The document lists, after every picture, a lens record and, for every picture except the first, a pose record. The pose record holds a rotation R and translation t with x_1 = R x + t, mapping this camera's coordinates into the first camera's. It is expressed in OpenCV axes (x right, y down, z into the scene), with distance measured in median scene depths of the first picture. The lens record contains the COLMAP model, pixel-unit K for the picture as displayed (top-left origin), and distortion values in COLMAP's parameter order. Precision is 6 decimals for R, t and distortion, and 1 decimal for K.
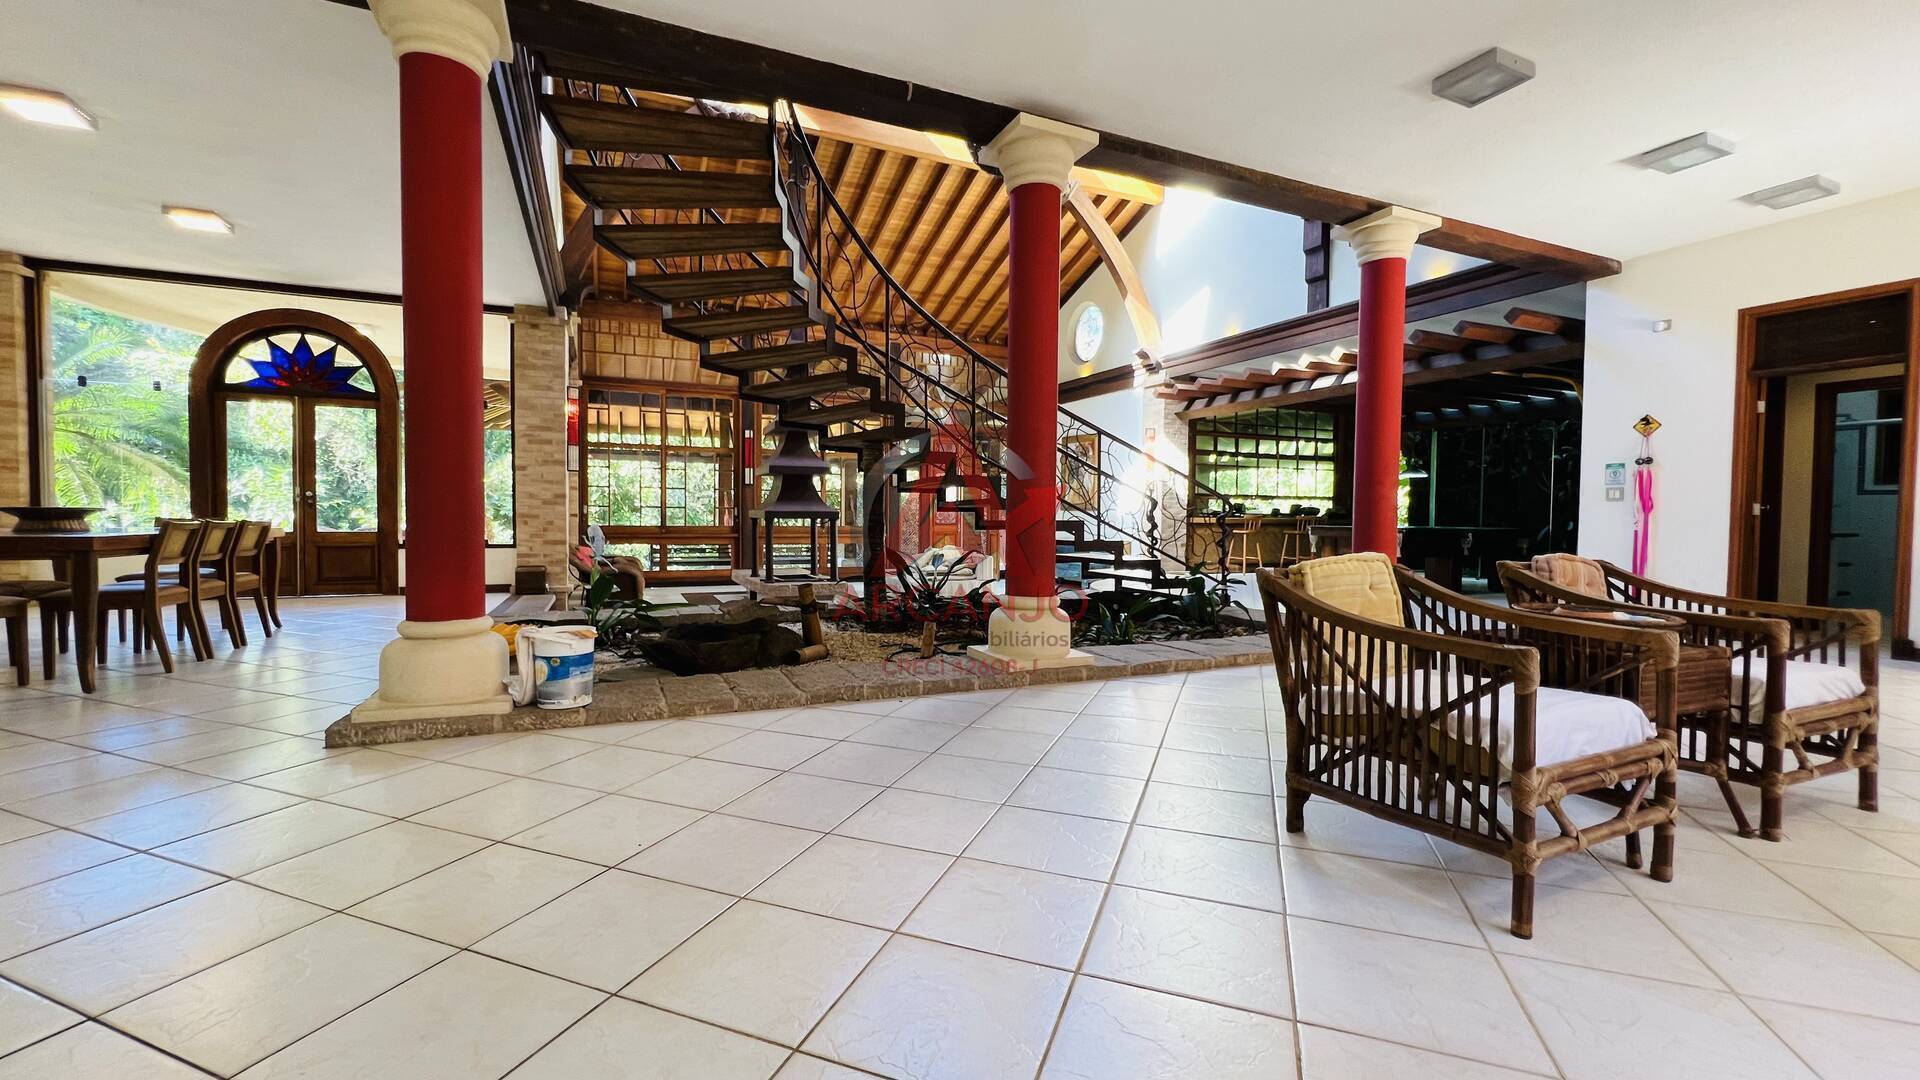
lens RADIAL K [[770.2, 0, 952.8], [0, 770.2, 539.2], [0, 0, 1]] dist [-0.003075, 0.000521]
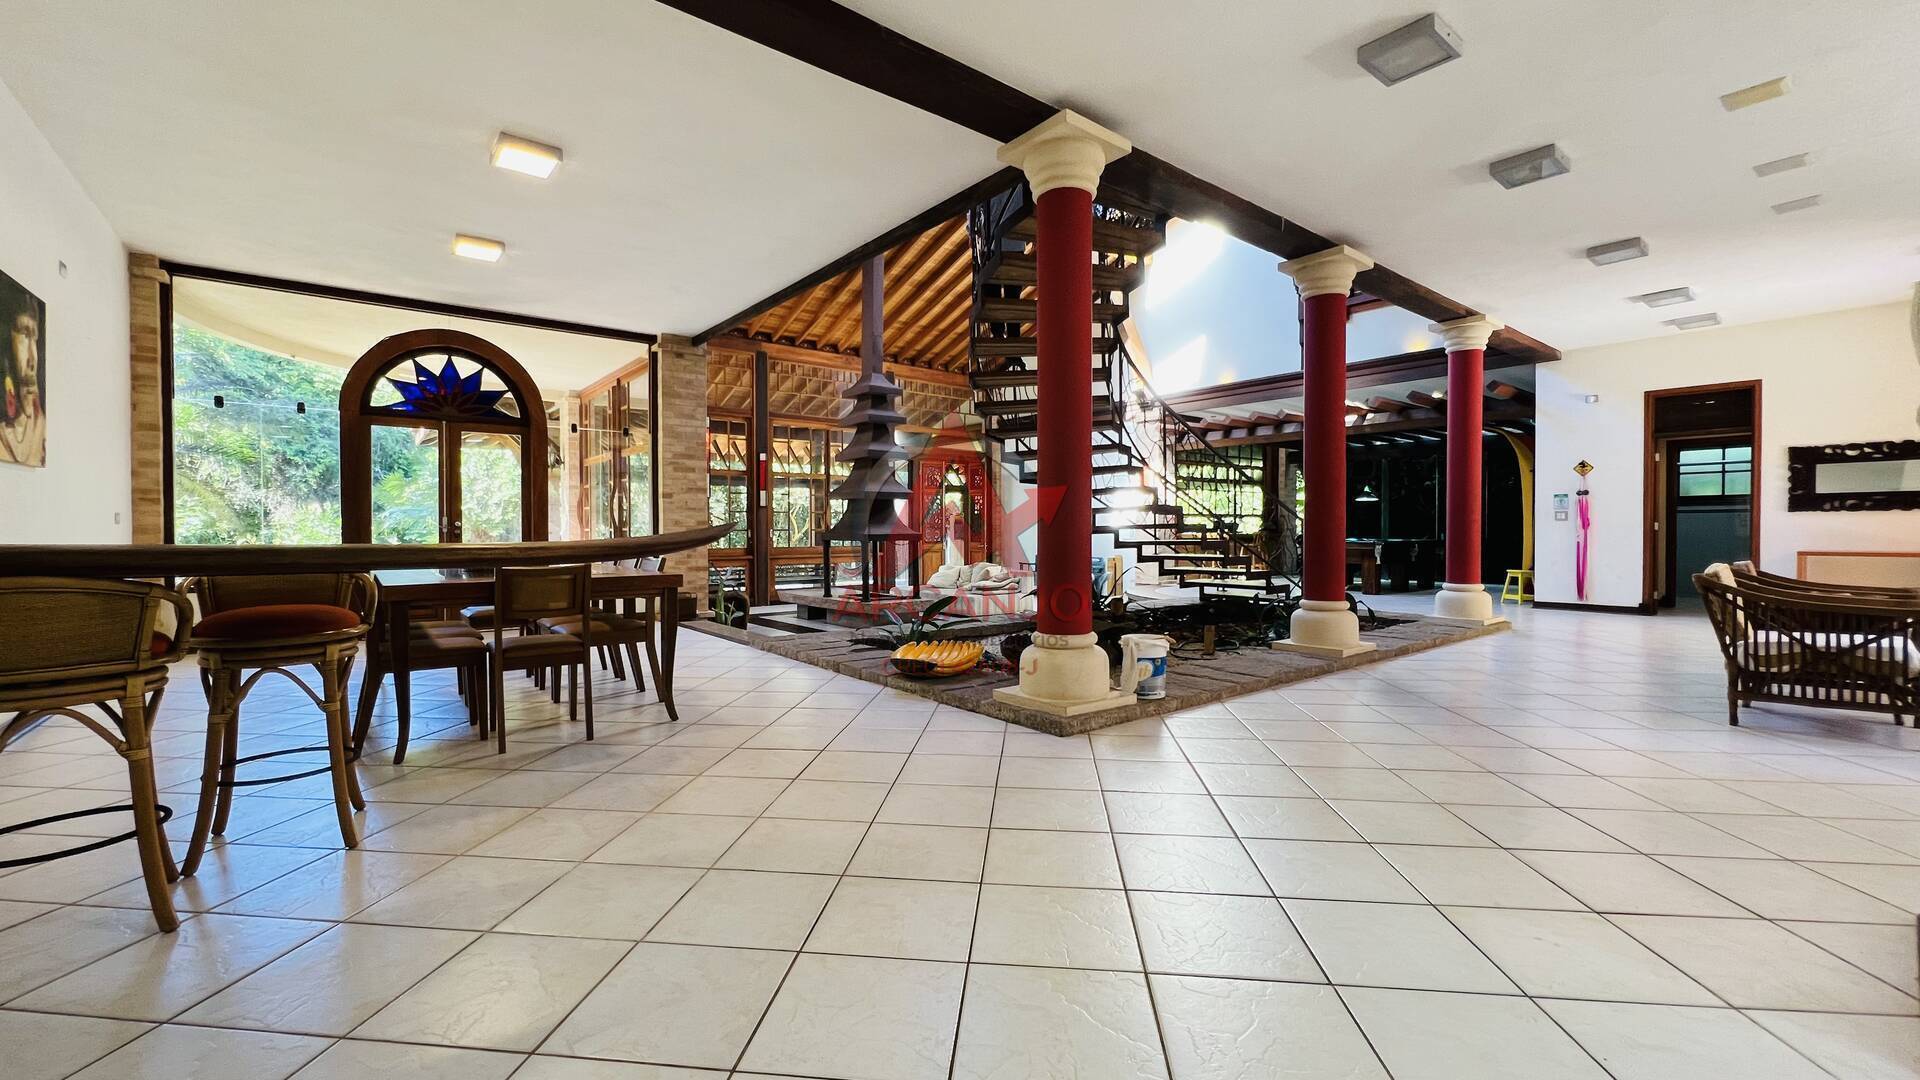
lens RADIAL K [[770.2, 0, 952.8], [0, 770.2, 539.2], [0, 0, 1]] dist [-0.003075, 0.000521]
pose [[0.967923, -0.015120, 0.250793, -0.461788], [0.019589, 0.999691, -0.015334, -0.013072], [-0.250484, 0.019755, 0.967919, -0.066829]]
